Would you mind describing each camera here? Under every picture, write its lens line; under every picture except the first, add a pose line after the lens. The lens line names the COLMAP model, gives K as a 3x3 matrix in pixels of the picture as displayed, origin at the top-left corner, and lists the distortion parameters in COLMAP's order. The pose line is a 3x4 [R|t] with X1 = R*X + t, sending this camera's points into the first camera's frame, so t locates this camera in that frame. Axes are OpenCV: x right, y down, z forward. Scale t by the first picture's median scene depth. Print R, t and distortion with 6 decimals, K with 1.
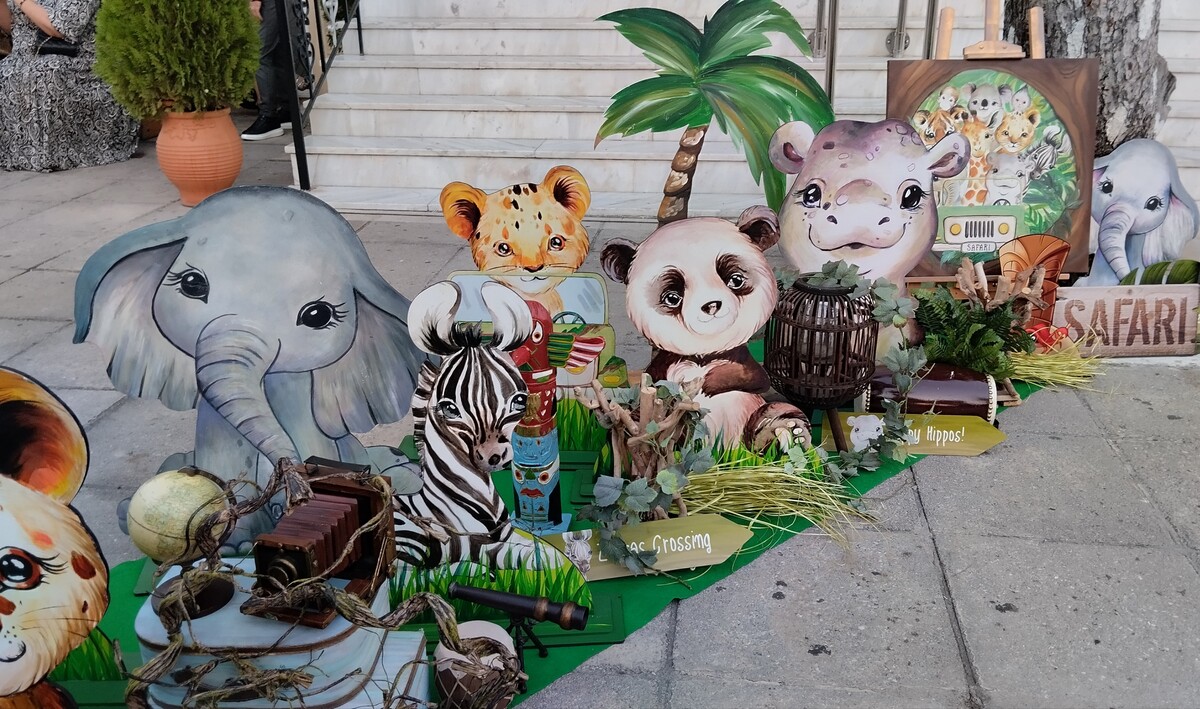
lens RADIAL K [[1031.8, 0, 631.5], [0, 1031.8, 346.7], [0, 0, 1]] dist [0.084140, -0.181057]
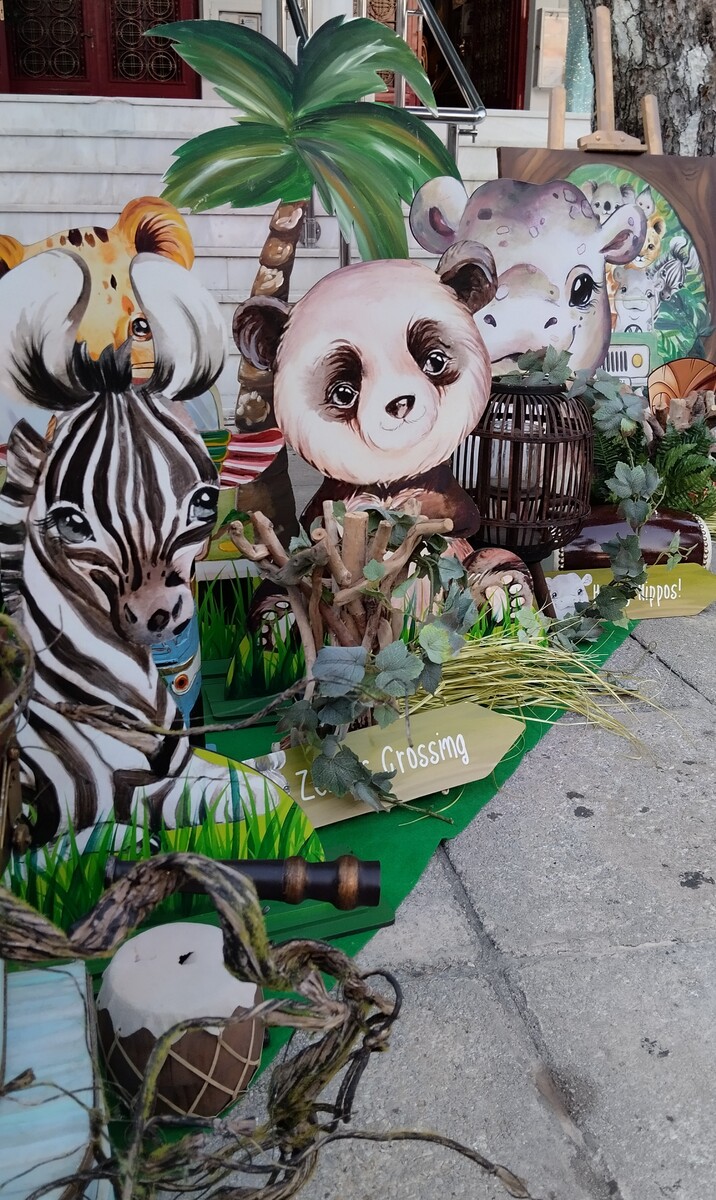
lens RADIAL K [[1039.3, 0, 355.9], [0, 1039.3, 596.4], [0, 0, 1]] dist [0.081924, -0.172936]
pose [[0.953839, -0.086082, 0.287718, -0.130765], [0.096685, 0.995053, -0.022820, 0.082221], [-0.284331, 0.049584, 0.957443, 0.313278]]
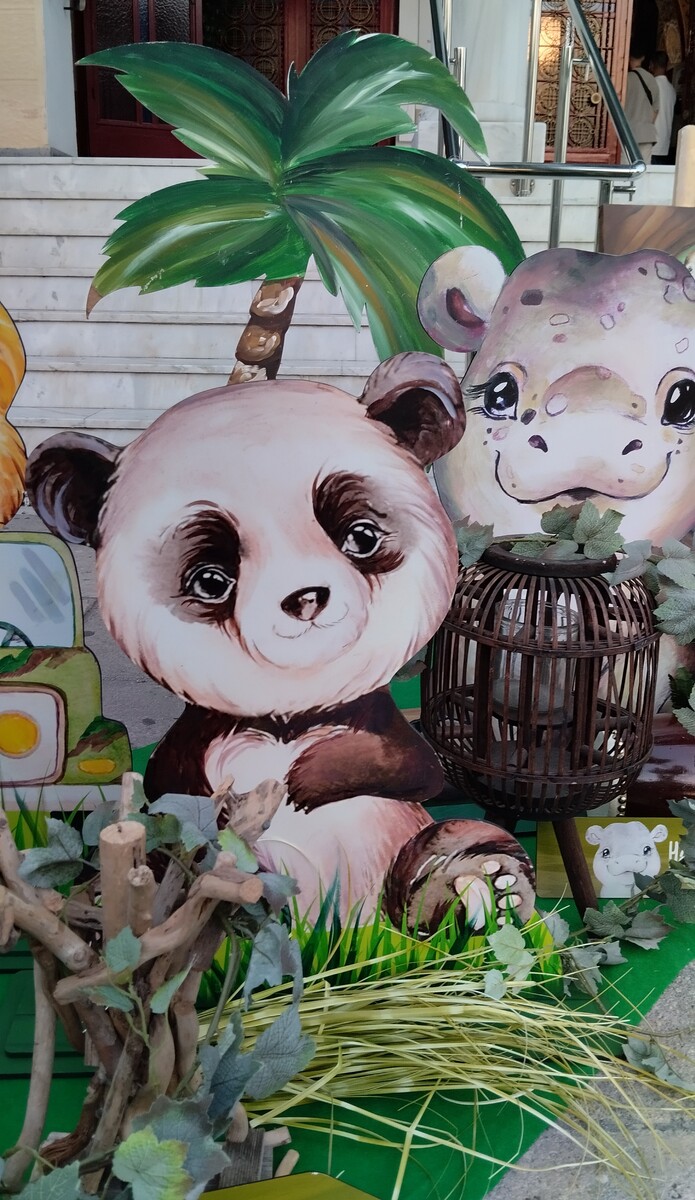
lens RADIAL K [[1008.8, 0, 348.9], [0, 1008.8, 577.1], [0, 0, 1]] dist [0.085748, -0.178098]
pose [[0.995398, -0.008285, 0.095469, 0.047576], [0.017194, 0.995529, -0.092883, -0.008314], [-0.094272, 0.094097, 0.991090, 0.499019]]
